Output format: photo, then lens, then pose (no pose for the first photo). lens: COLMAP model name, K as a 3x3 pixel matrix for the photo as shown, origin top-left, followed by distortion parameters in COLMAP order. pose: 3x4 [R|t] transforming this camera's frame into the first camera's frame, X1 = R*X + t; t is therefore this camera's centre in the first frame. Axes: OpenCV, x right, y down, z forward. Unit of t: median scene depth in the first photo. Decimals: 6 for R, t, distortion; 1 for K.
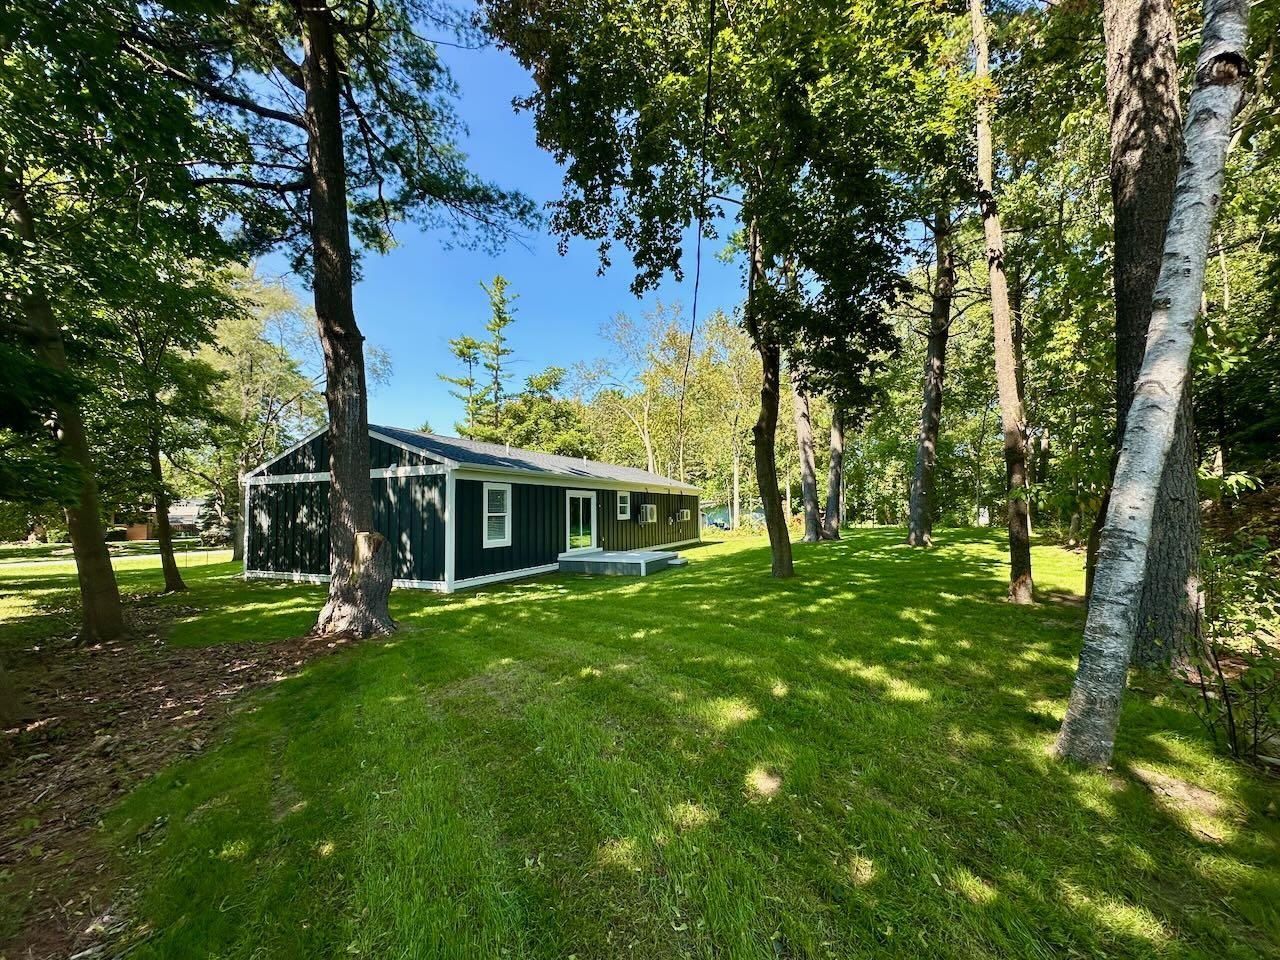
lens RADIAL K [[514.6, 0, 640.3], [0, 514.6, 479.5], [0, 0, 1]] dist [0.001361, 0.000017]
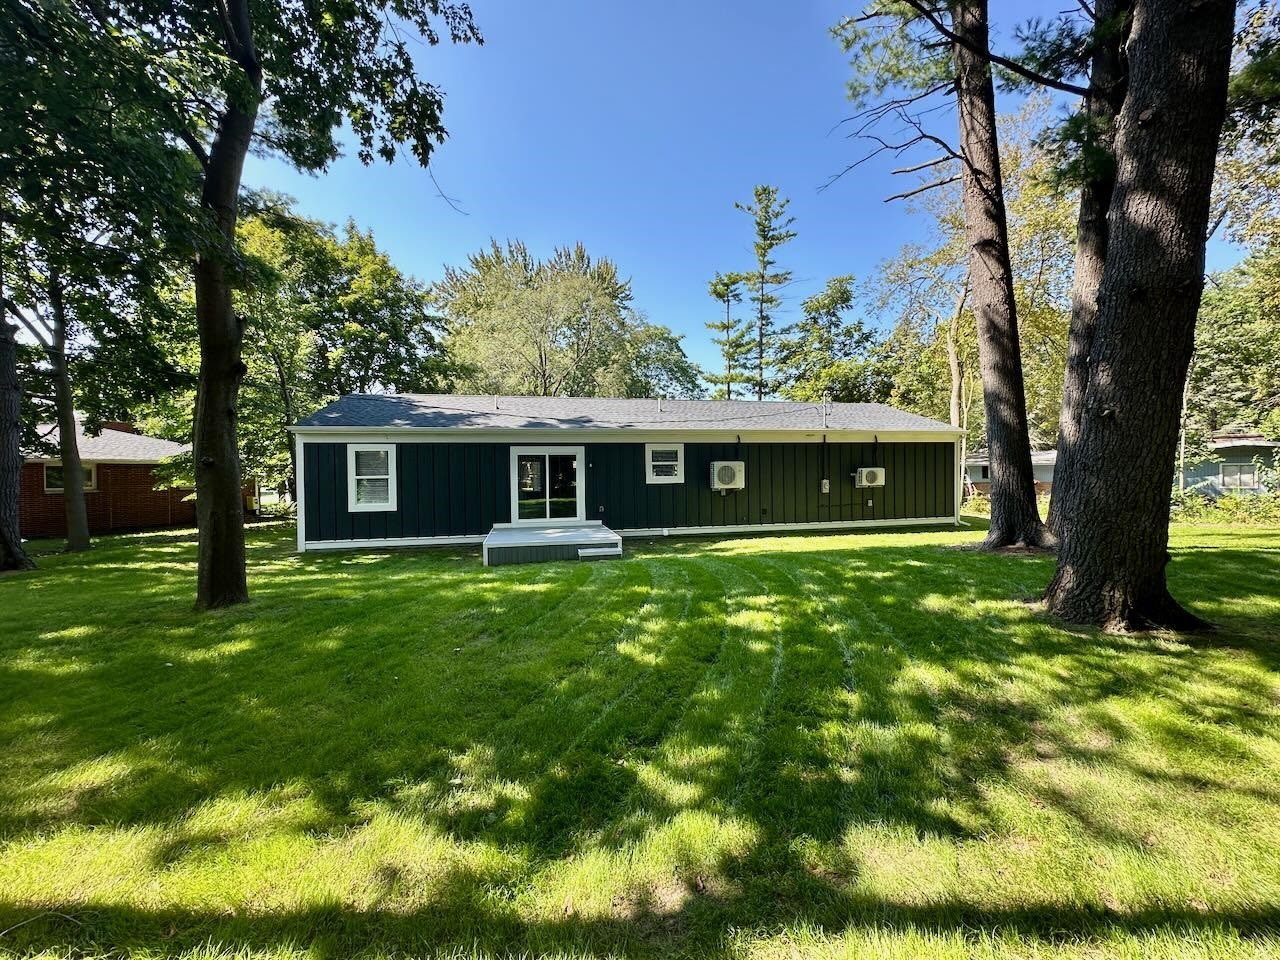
lens RADIAL K [[514.6, 0, 646.0], [0, 514.6, 478.4], [0, 0, 1]] dist [0.001361, 0.000017]
pose [[0.597554, 0.024484, -0.801455, 0.519023], [0.051149, 0.996334, 0.068573, 0.020466], [0.800195, -0.081970, 0.594111, 0.542958]]
